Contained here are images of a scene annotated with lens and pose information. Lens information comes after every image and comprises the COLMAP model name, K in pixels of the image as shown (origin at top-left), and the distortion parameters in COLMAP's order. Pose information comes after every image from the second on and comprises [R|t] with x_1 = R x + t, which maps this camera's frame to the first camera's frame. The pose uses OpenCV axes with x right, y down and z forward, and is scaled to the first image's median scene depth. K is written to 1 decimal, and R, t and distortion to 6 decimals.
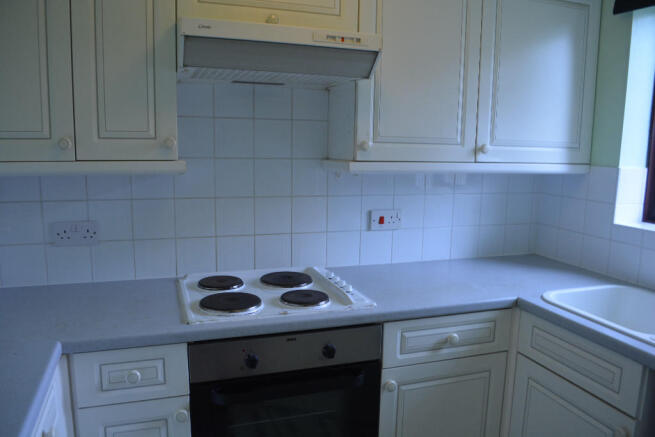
lens RADIAL K [[508.6, 0, 330.9], [0, 508.6, 221.4], [0, 0, 1]] dist [-0.085985, 0.004024]
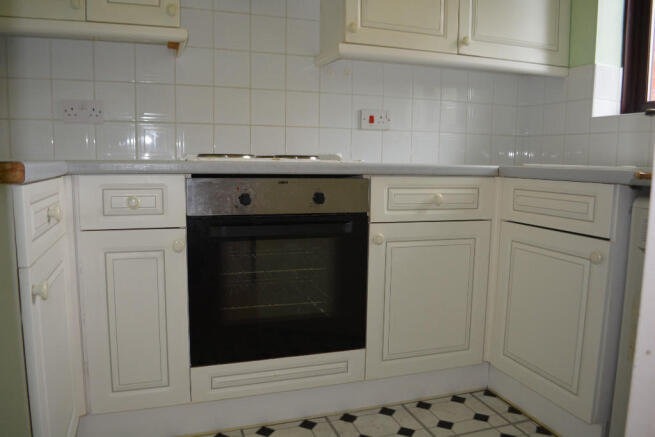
lens RADIAL K [[508.6, 0, 330.9], [0, 508.6, 221.4], [0, 0, 1]] dist [-0.085985, 0.004024]
pose [[0.999994, -0.003477, -0.000723, 0.018962], [0.003457, 0.999641, -0.026567, 0.290626], [0.000815, 0.026564, 0.999647, -0.053639]]
